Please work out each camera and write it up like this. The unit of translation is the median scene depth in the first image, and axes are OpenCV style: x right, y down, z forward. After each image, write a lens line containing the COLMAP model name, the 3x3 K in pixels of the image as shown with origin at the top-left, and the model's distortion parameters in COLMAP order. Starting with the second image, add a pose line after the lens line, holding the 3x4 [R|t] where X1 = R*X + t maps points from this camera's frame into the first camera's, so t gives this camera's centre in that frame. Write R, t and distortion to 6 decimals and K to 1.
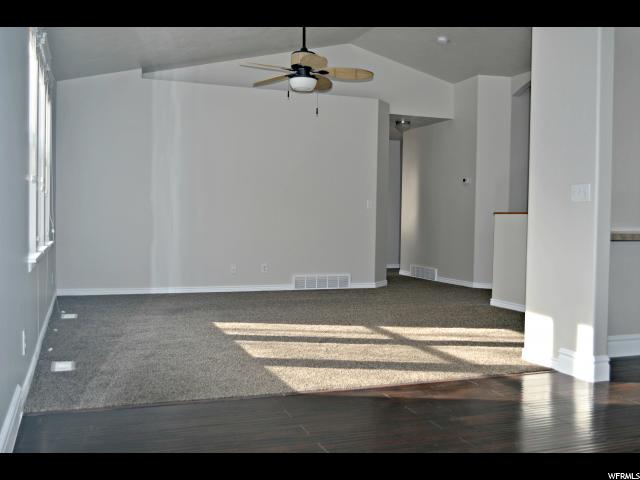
lens RADIAL K [[664.8, 0, 322.1], [0, 664.8, 237.1], [0, 0, 1]] dist [-0.026557, 0.000000]
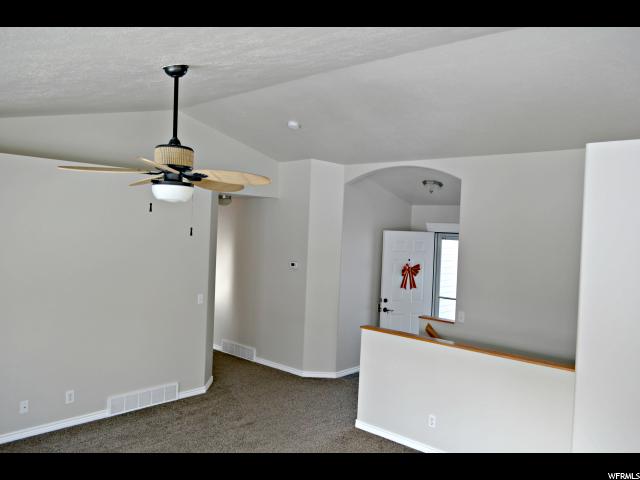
lens RADIAL K [[502.6, 0, 320.9], [0, 502.6, 239.4], [0, 0, 1]] dist [-0.021405, 0.006501]
pose [[0.888335, 0.007868, 0.459129, -0.089142], [-0.014611, 0.999831, 0.011135, -0.134973], [-0.458964, -0.016600, 0.888300, 0.338491]]
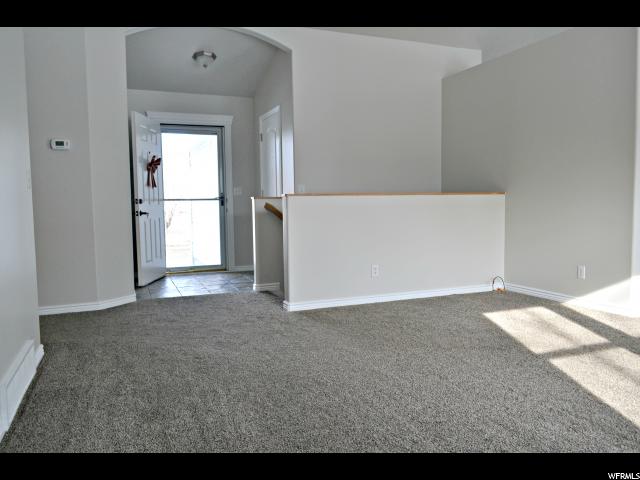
lens RADIAL K [[502.6, 0, 321.9], [0, 502.6, 242.6], [0, 0, 1]] dist [-0.021405, 0.006501]
pose [[-0.050487, -0.094729, 0.994222, -0.274897], [0.032700, 0.994801, 0.096445, -0.031870], [-0.998189, 0.037380, -0.047127, 0.804212]]
